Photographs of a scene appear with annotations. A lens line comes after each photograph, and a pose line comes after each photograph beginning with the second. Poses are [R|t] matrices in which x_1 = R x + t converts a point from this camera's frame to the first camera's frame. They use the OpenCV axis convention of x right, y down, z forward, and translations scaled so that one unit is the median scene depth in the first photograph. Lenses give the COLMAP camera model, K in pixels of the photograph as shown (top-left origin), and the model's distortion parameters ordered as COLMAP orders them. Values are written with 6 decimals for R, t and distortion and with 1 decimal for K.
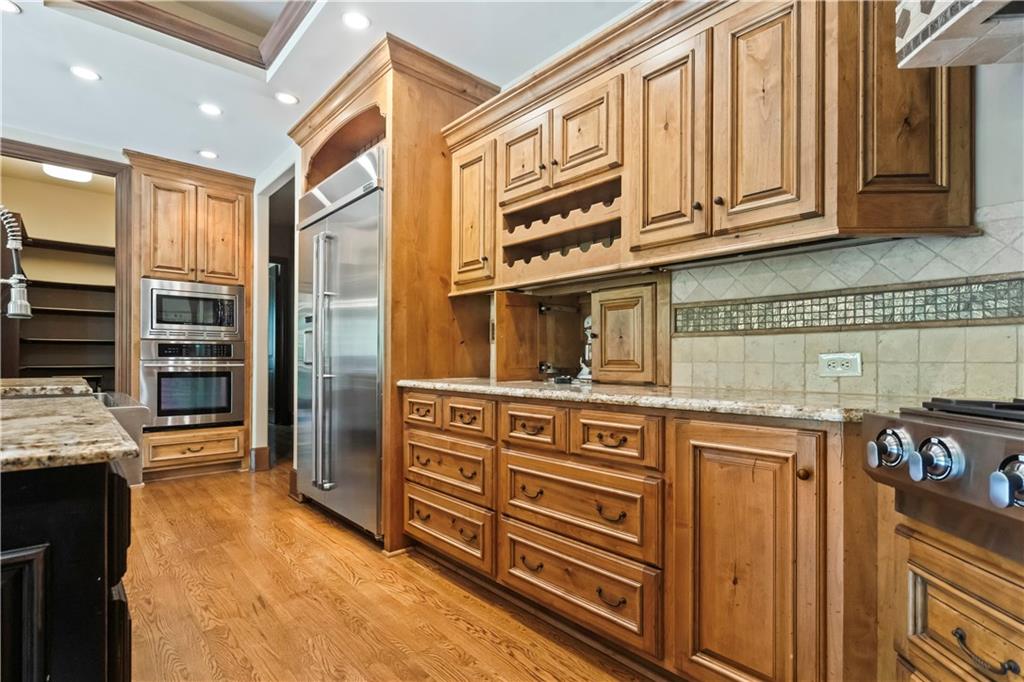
lens RADIAL K [[496.5, 0, 506.4], [0, 496.5, 360.4], [0, 0, 1]] dist [-0.001320, 0.001307]
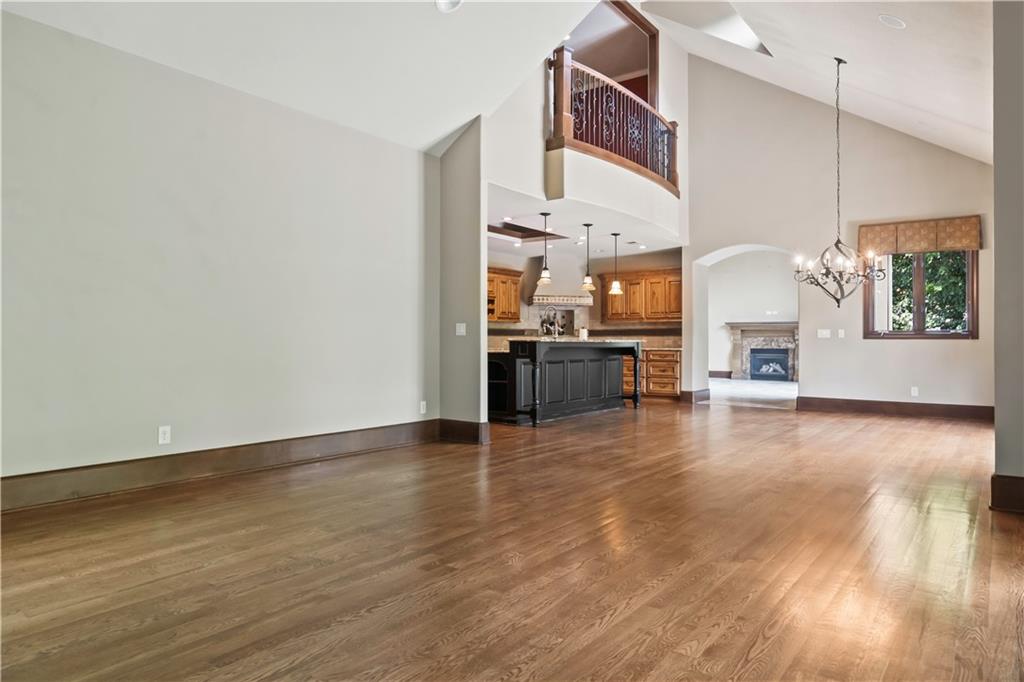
lens RADIAL K [[658.0, 0, 509.1], [0, 658.0, 340.8], [0, 0, 1]] dist [0.008962, -0.002909]
pose [[-0.204533, -0.004015, 0.978851, -6.392832], [-0.003115, 0.999989, 0.003451, -0.033340], [-0.978855, -0.002343, -0.204543, 2.410804]]
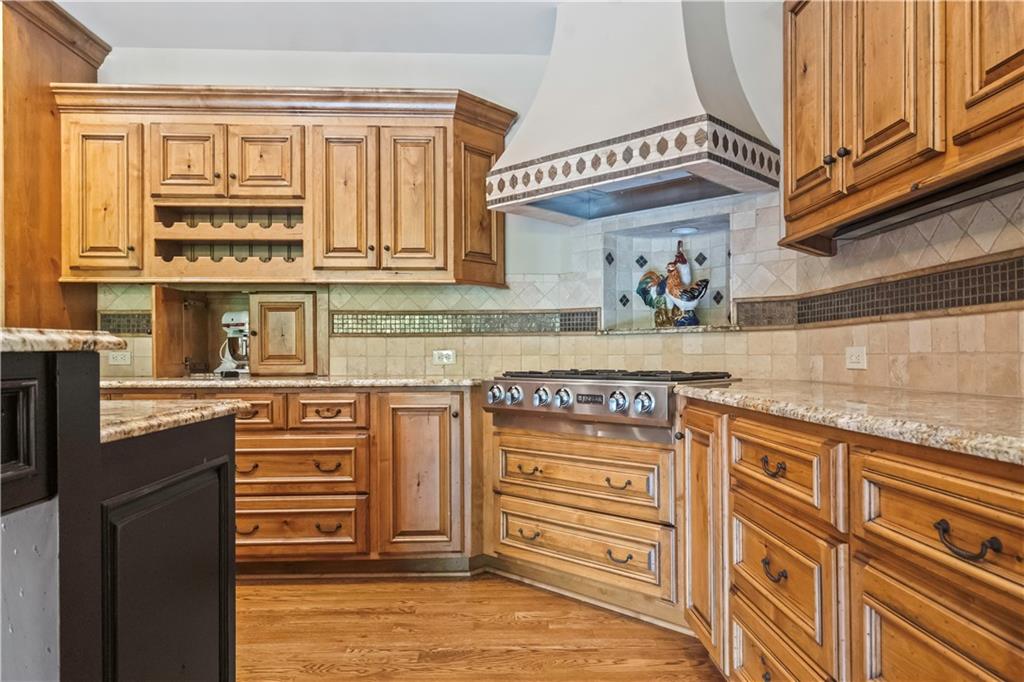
lens RADIAL K [[658.0, 0, 517.8], [0, 658.0, 357.3], [0, 0, 1]] dist [0.008962, -0.002909]
pose [[0.641051, -0.008923, 0.767446, -0.804164], [0.005630, 0.999960, 0.006923, -0.004271], [-0.767478, -0.000117, 0.641076, -0.545544]]
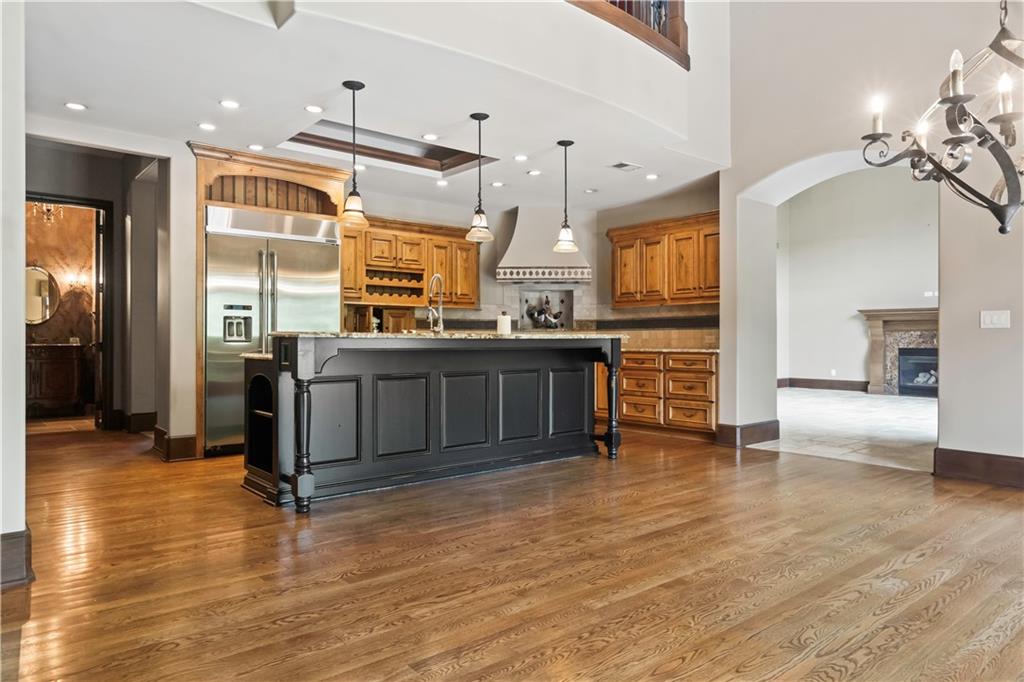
lens RADIAL K [[658.0, 0, 512.4], [0, 658.0, 344.8], [0, 0, 1]] dist [0.008962, -0.002909]
pose [[0.025155, -0.013278, 0.999595, -4.097809], [0.000096, 0.999912, 0.013280, -0.017102], [-0.999684, -0.000238, 0.025154, 0.463953]]
